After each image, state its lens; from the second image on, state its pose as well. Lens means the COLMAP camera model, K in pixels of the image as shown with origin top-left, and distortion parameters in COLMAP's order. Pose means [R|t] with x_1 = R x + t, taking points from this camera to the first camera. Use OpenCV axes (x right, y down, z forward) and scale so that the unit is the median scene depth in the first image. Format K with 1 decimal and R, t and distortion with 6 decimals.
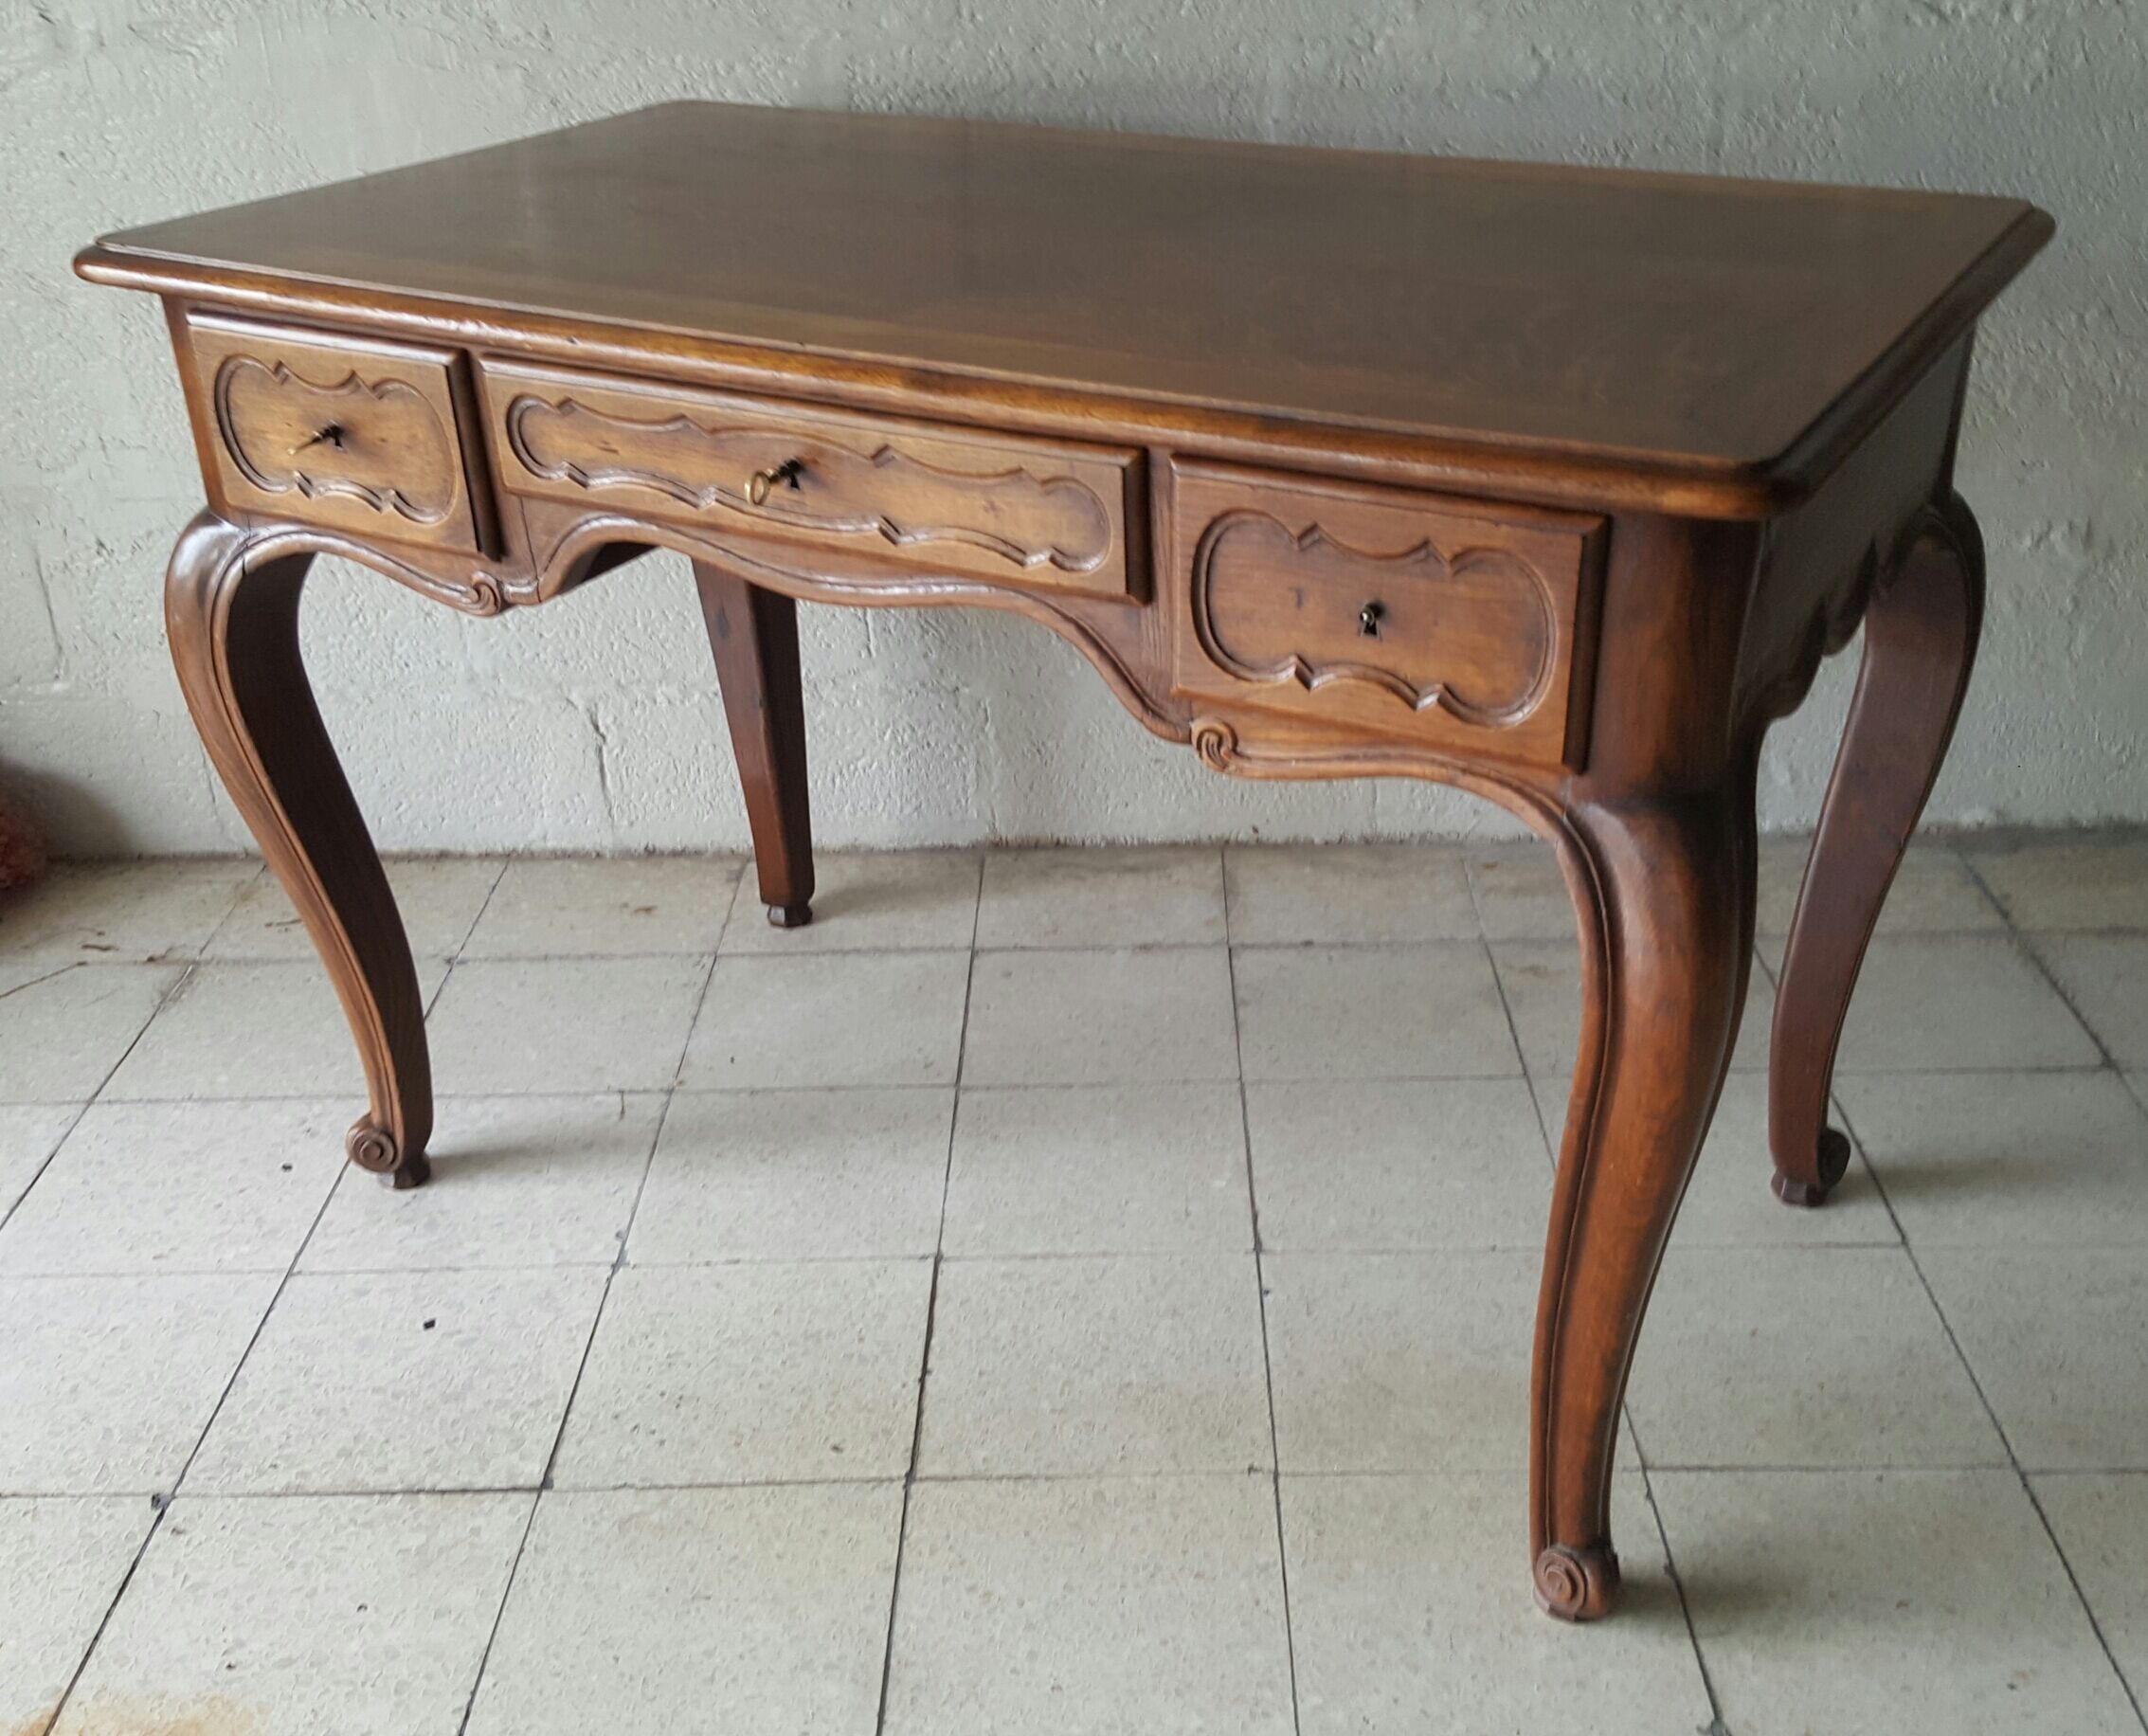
lens RADIAL K [[2263.4, 0, 1165.7], [0, 2263.4, 957.6], [0, 0, 1]] dist [0.179327, -0.365778]
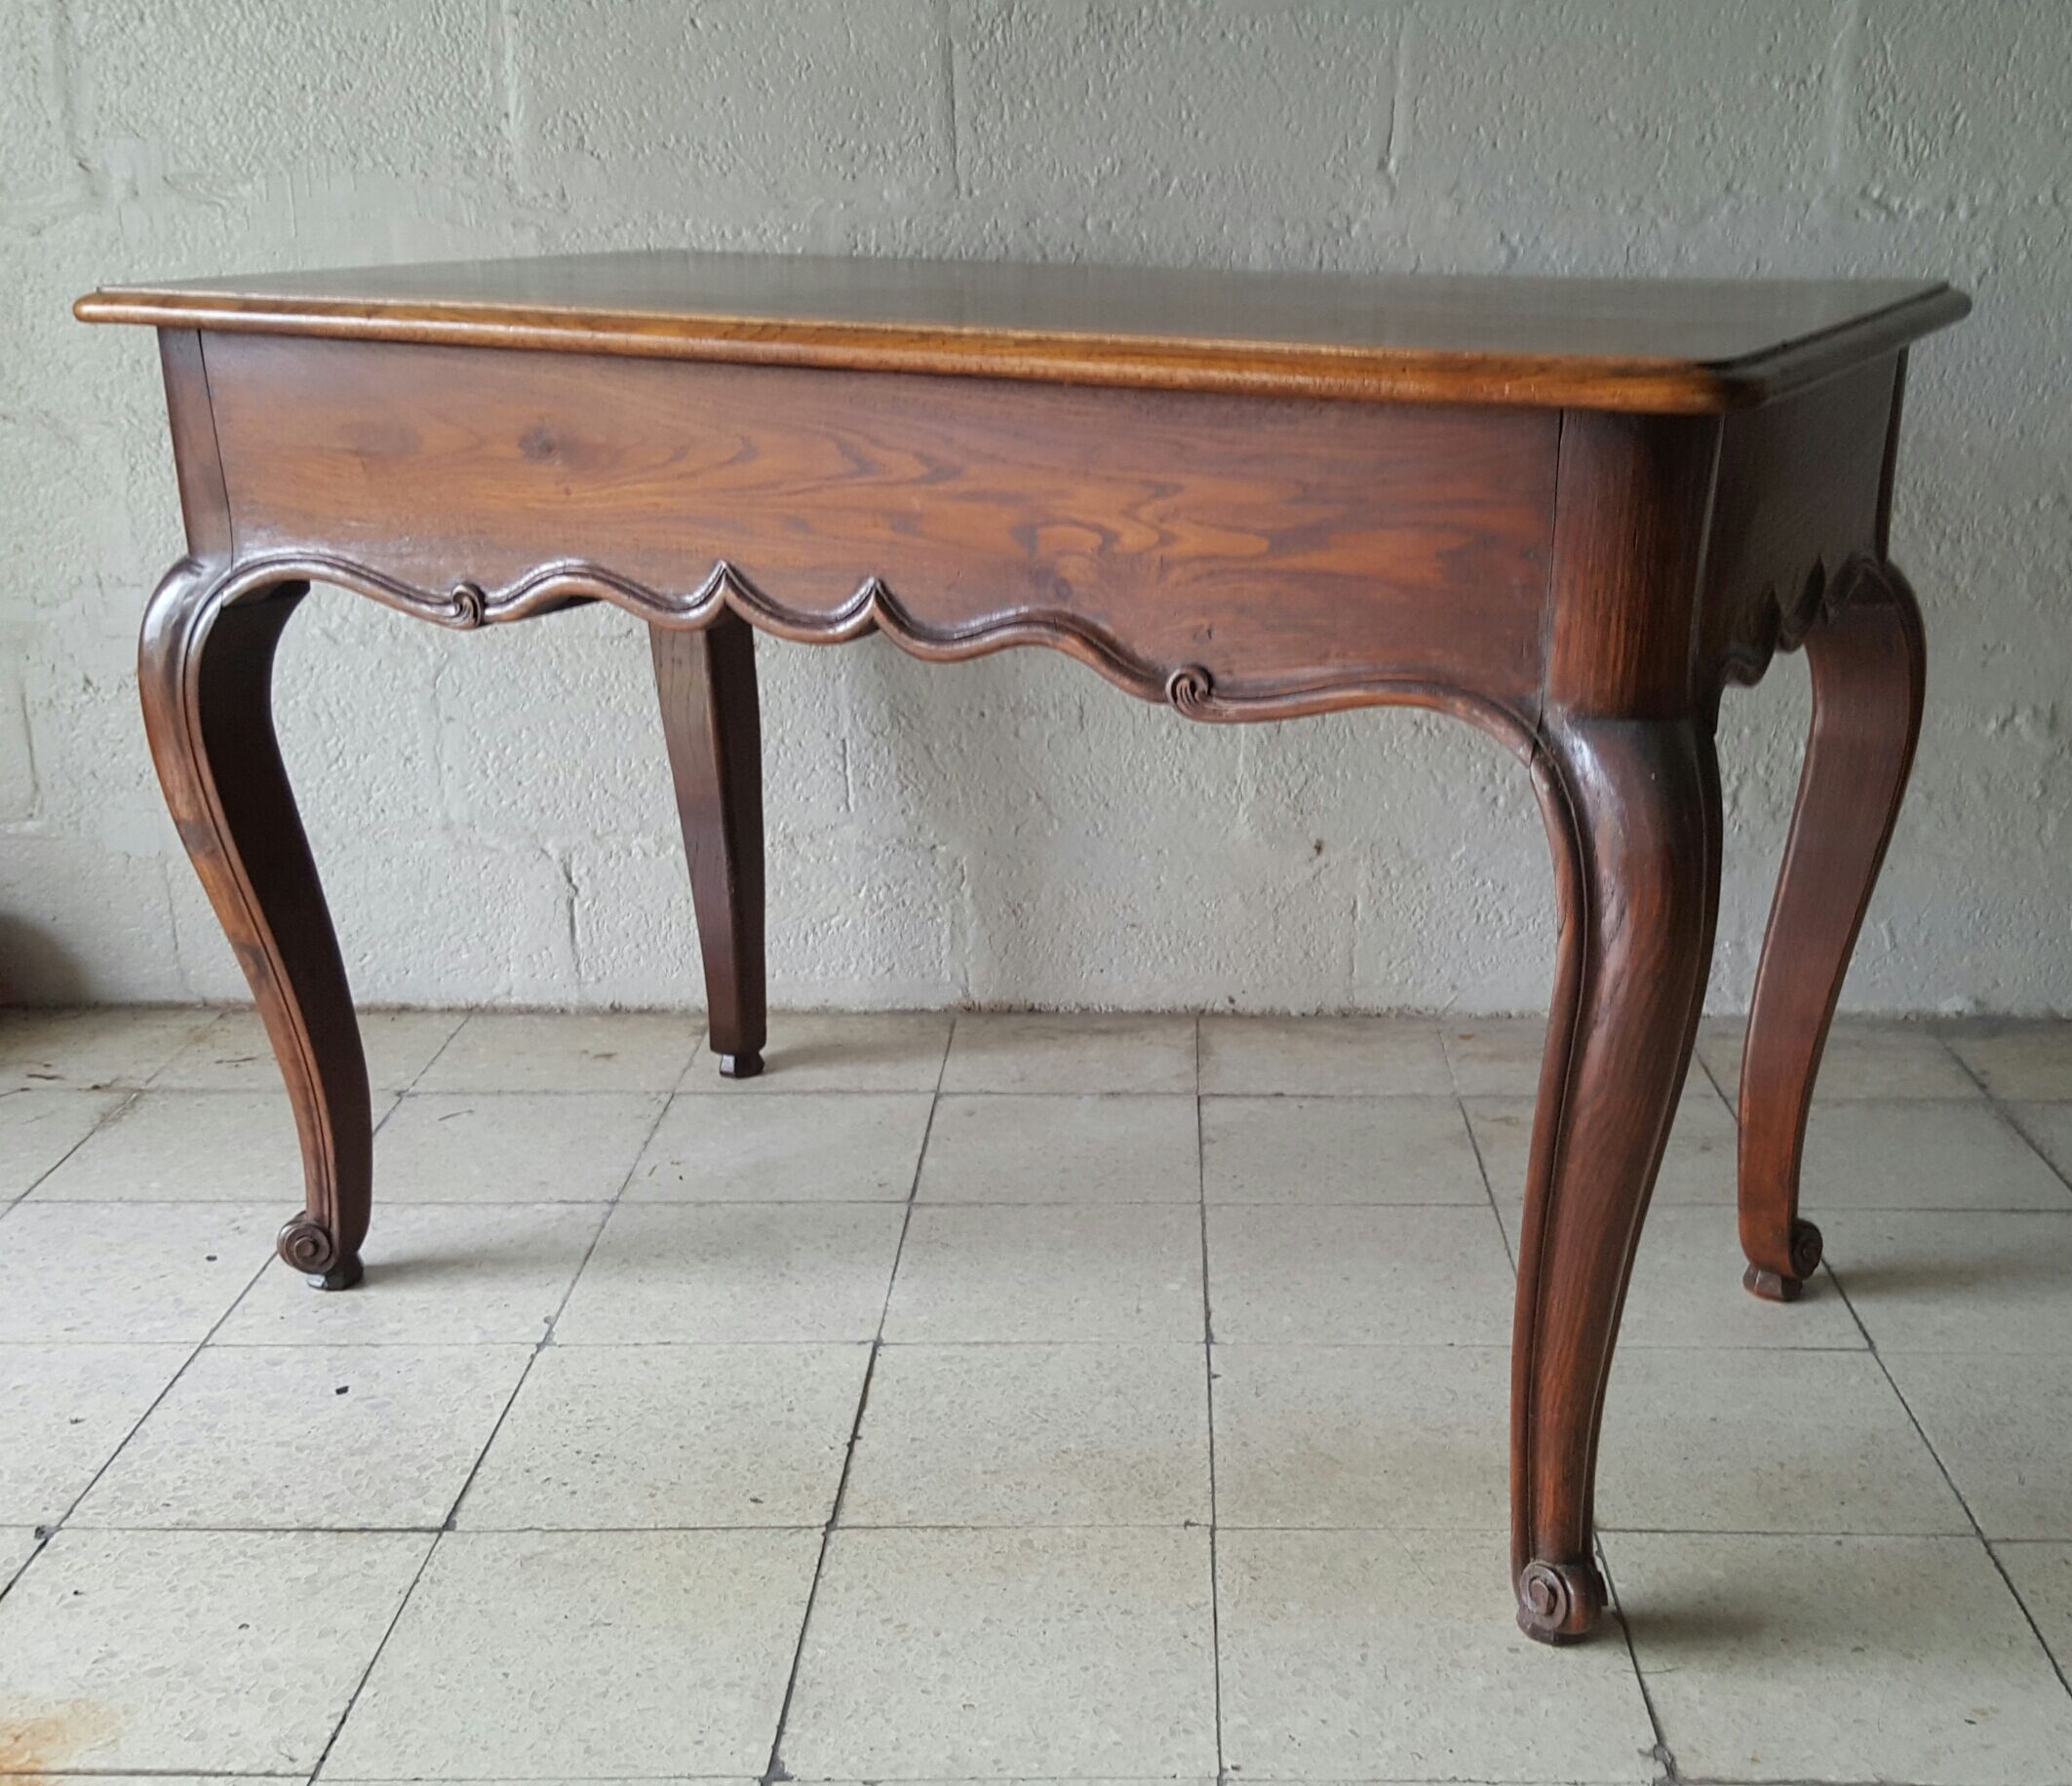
lens RADIAL K [[2348.8, 0, 1206.1], [0, 2348.8, 983.2], [0, 0, 1]] dist [0.182042, -0.389277]
pose [[0.999708, 0.023305, 0.006408, 0.028629], [-0.021914, 0.985812, -0.166419, 0.141317], [-0.010195, 0.166230, 0.986034, -0.016794]]
